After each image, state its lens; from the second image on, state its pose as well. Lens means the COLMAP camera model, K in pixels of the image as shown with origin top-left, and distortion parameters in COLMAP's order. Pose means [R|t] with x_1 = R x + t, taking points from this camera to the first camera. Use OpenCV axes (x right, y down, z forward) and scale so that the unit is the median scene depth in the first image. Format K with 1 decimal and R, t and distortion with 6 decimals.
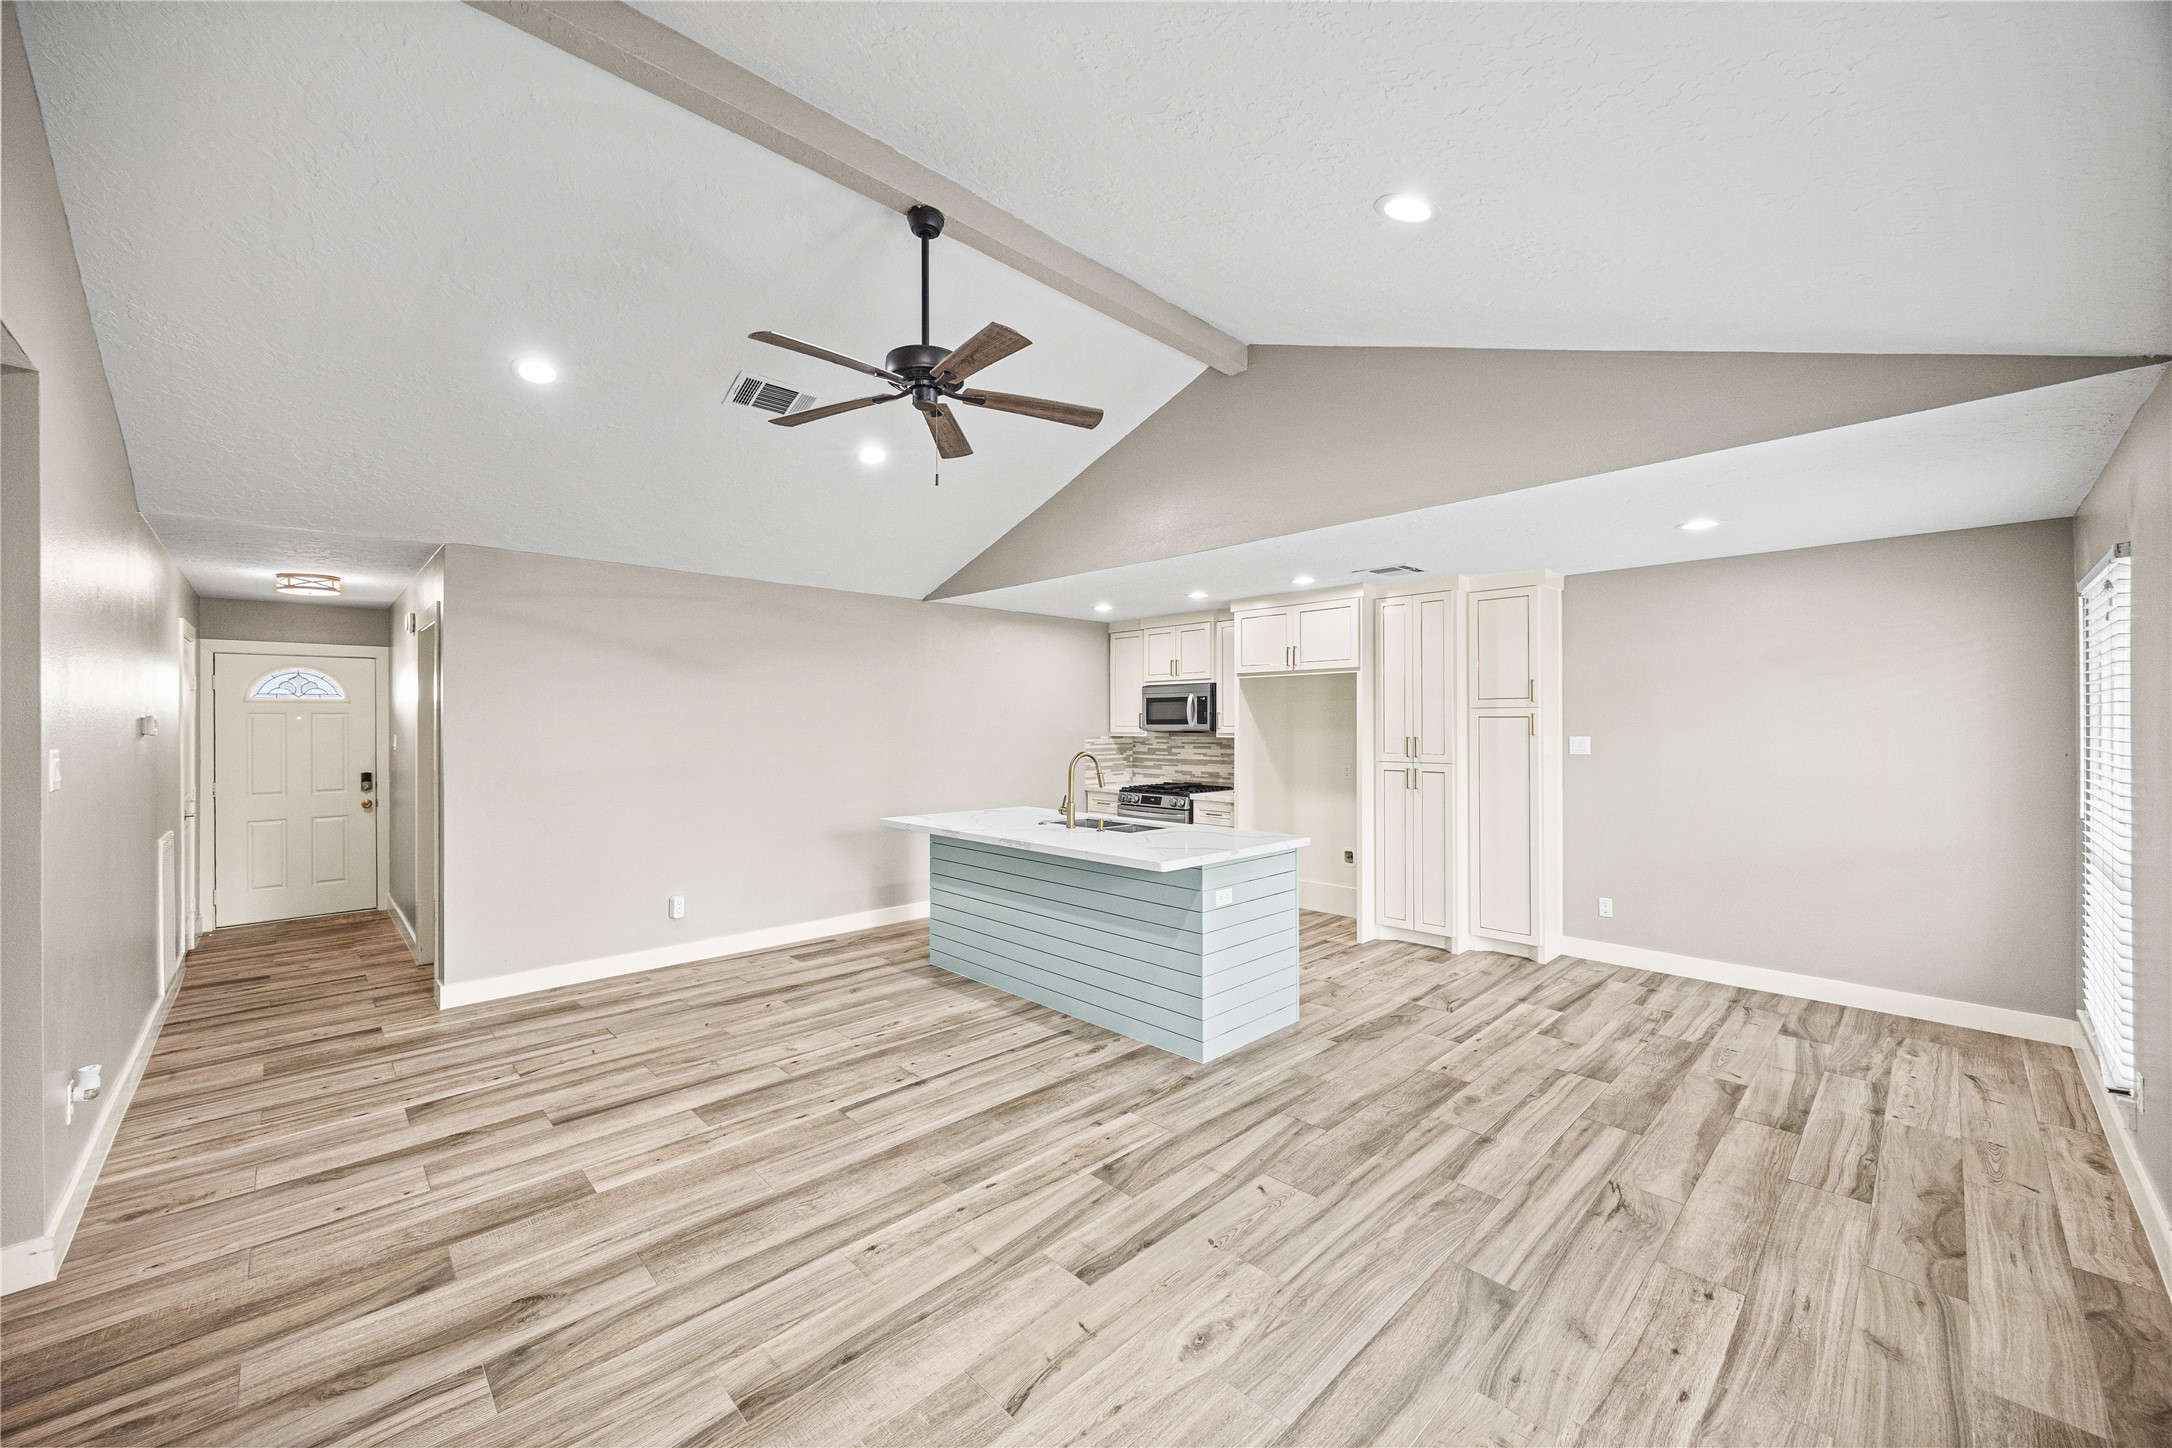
lens RADIAL K [[832.6, 0, 1087.4], [0, 832.6, 722.0], [0, 0, 1]] dist [-0.001225, 0.000471]
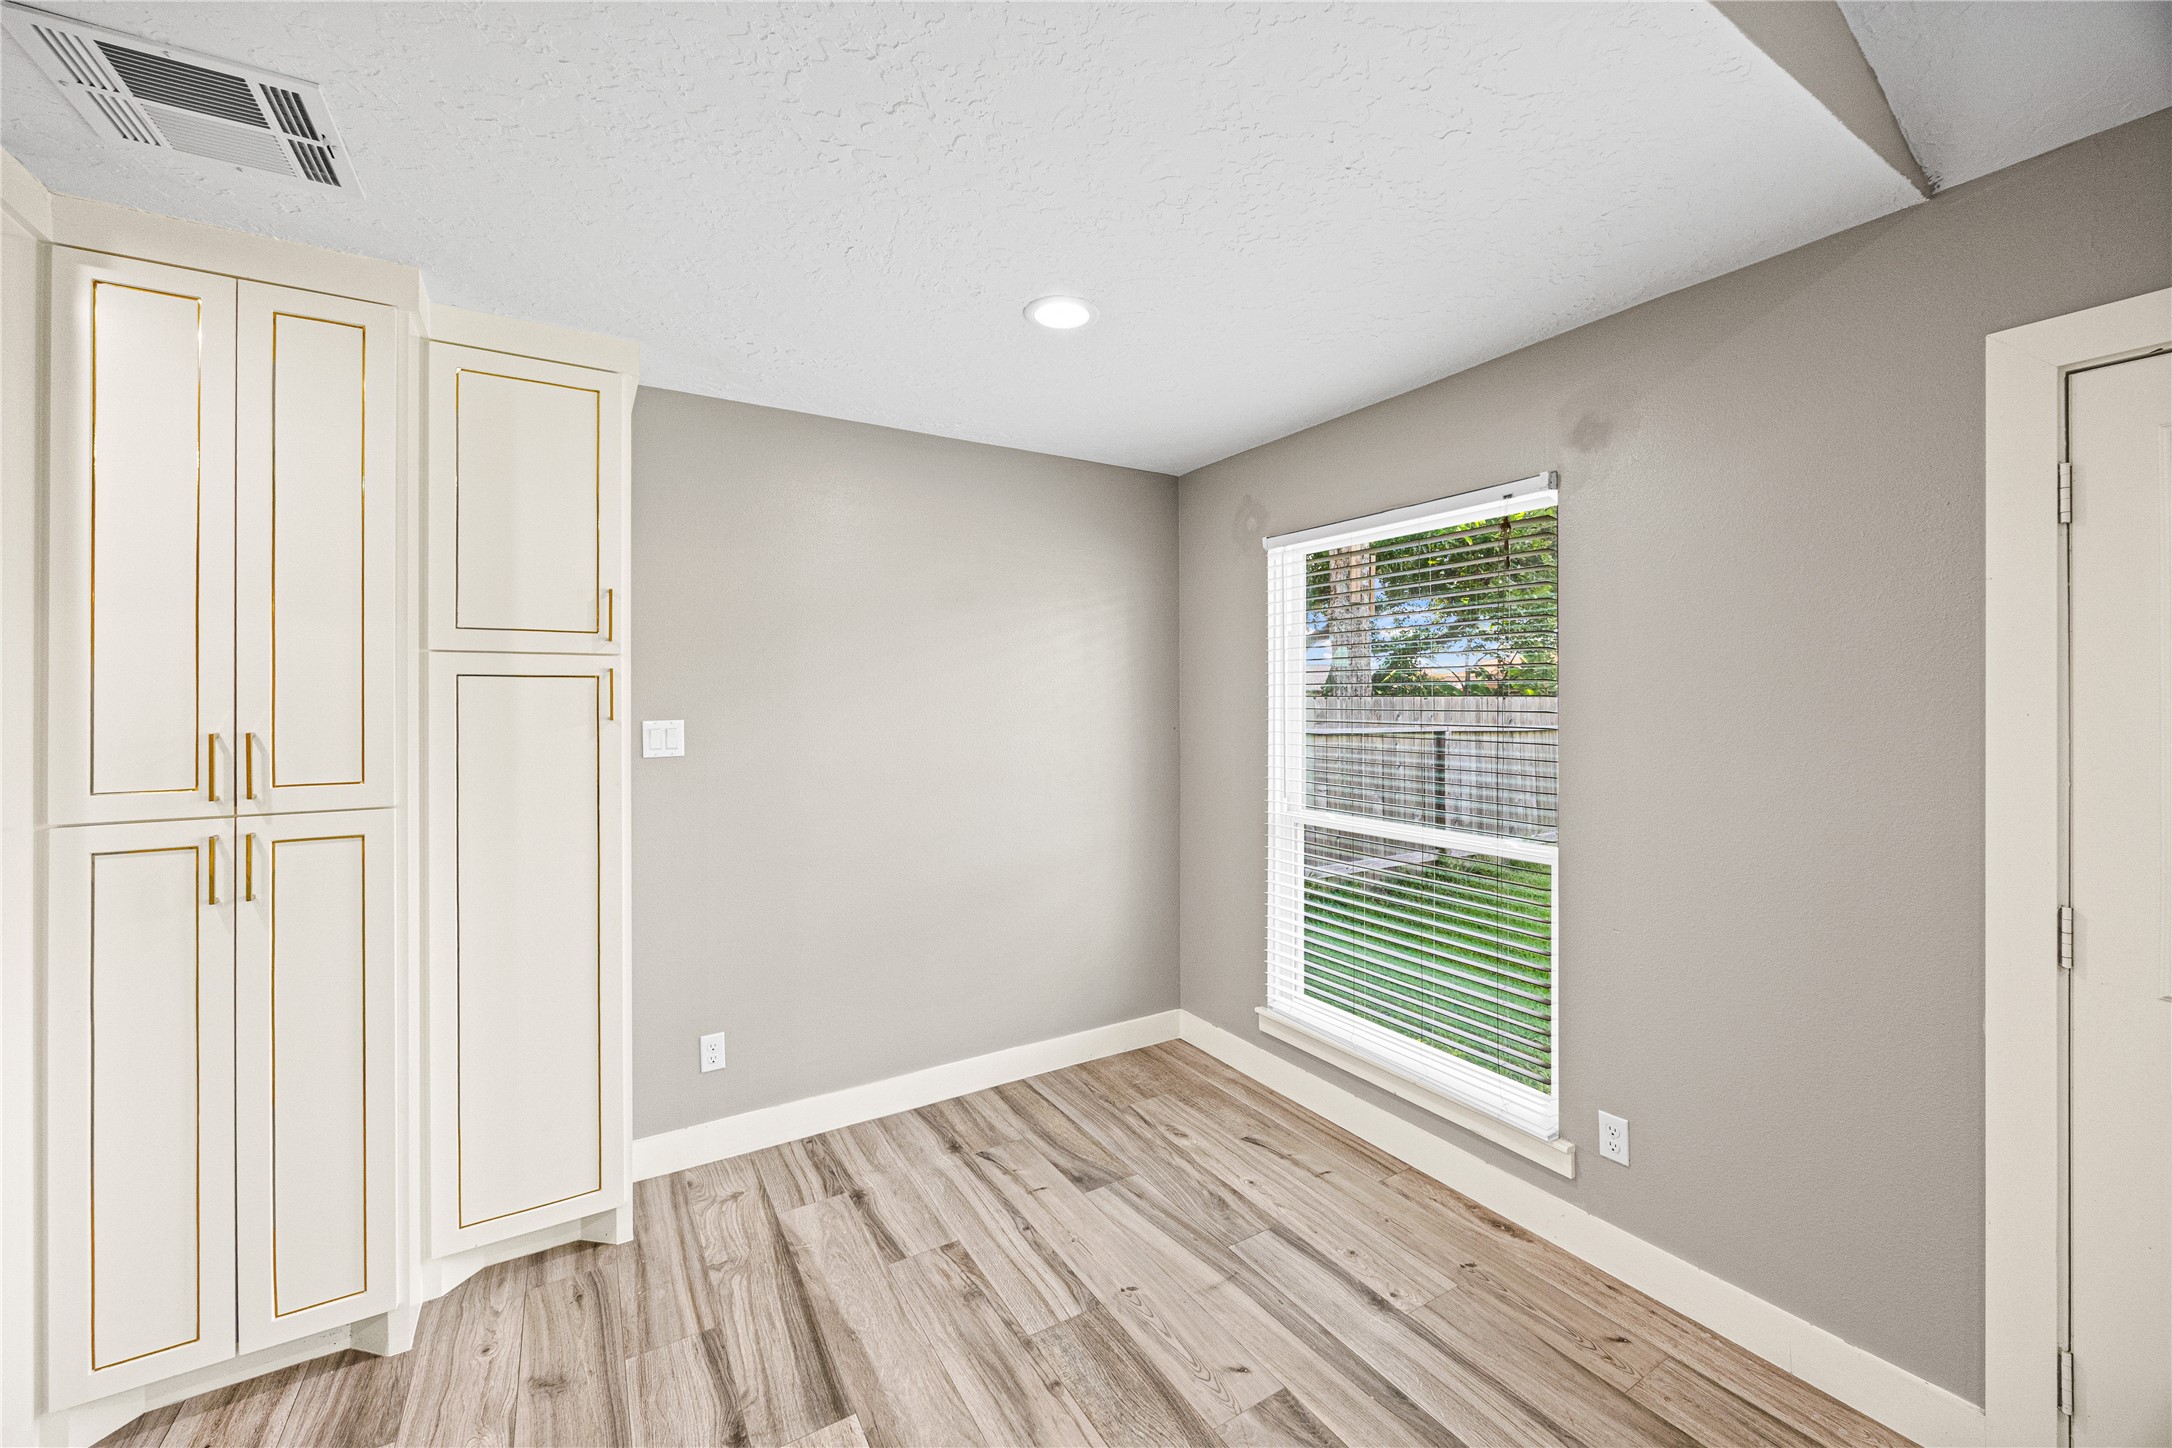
lens RADIAL K [[832.6, 0, 1080.1], [0, 832.6, 701.3], [0, 0, 1]] dist [-0.001225, 0.000471]
pose [[0.219121, 0.003324, 0.975692, 0.253733], [-0.002641, 0.999993, -0.002814, 0.009400], [-0.975694, -0.001960, 0.219128, 1.001149]]
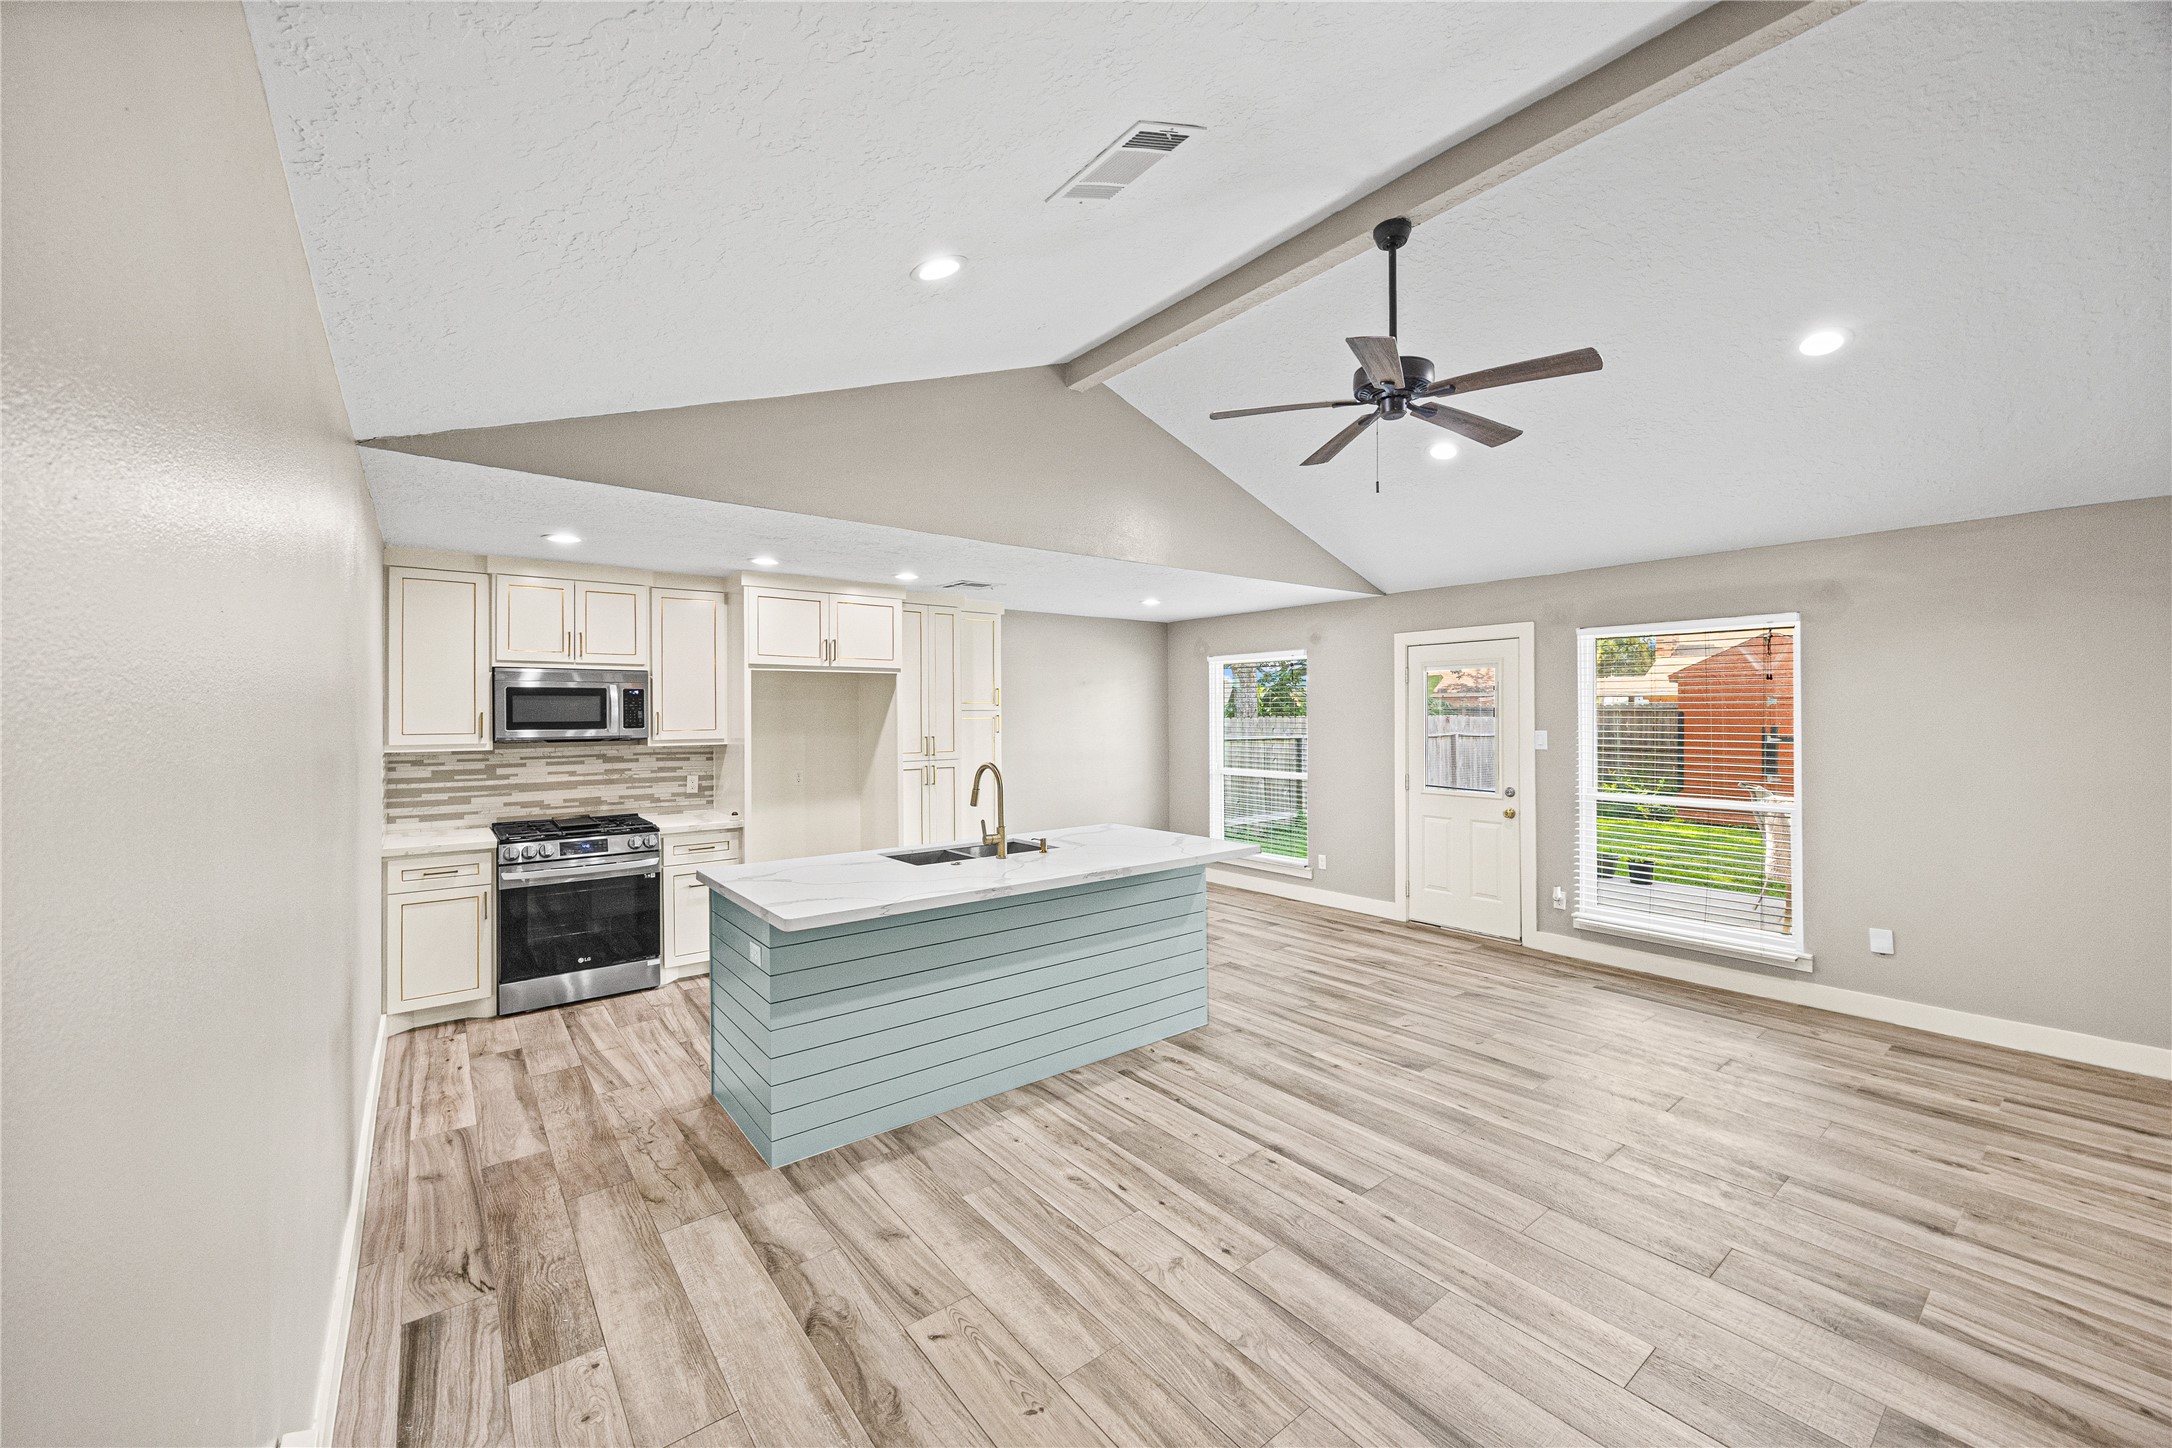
lens RADIAL K [[832.6, 0, 1088.1], [0, 832.6, 712.4], [0, 0, 1]] dist [-0.001225, 0.000471]
pose [[0.099845, 0.005421, 0.994988, -1.076850], [0.002672, 0.999980, -0.005717, -0.012943], [-0.994999, 0.003229, 0.099829, 1.102966]]
